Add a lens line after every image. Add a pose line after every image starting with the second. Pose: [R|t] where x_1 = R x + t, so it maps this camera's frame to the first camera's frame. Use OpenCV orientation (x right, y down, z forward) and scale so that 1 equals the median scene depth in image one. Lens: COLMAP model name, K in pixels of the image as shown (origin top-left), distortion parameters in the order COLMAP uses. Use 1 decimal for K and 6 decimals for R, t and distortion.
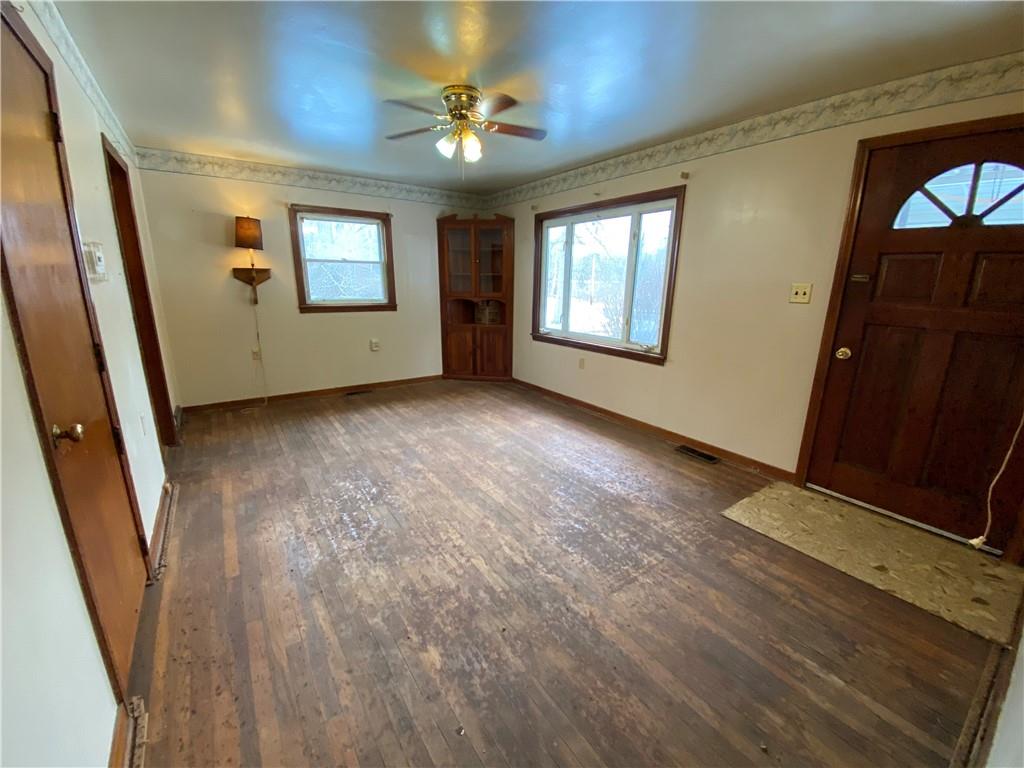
lens RADIAL K [[412.7, 0, 514.6], [0, 412.7, 382.2], [0, 0, 1]] dist [0.028469, -0.028571]
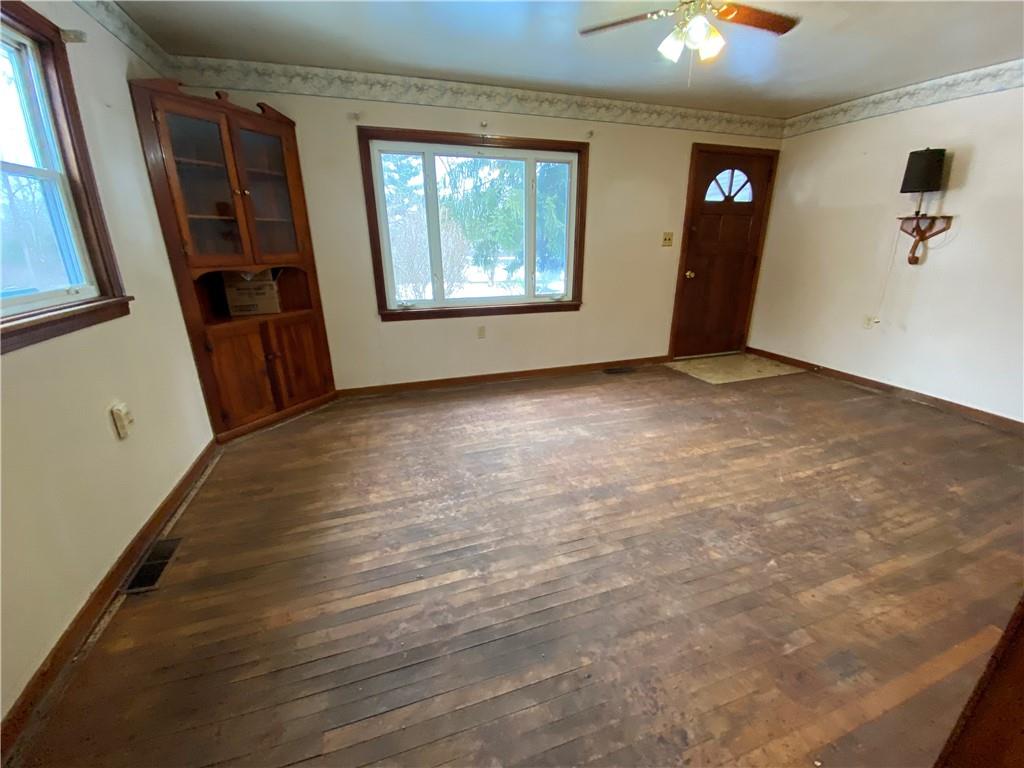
lens RADIAL K [[412.7, 0, 514.6], [0, 412.7, 382.2], [0, 0, 1]] dist [0.028469, -0.028571]
pose [[0.281439, -0.312673, 0.907209, -0.751654], [0.243270, 0.937786, 0.247743, -0.171877], [-0.928231, 0.150972, 0.339993, 0.786719]]
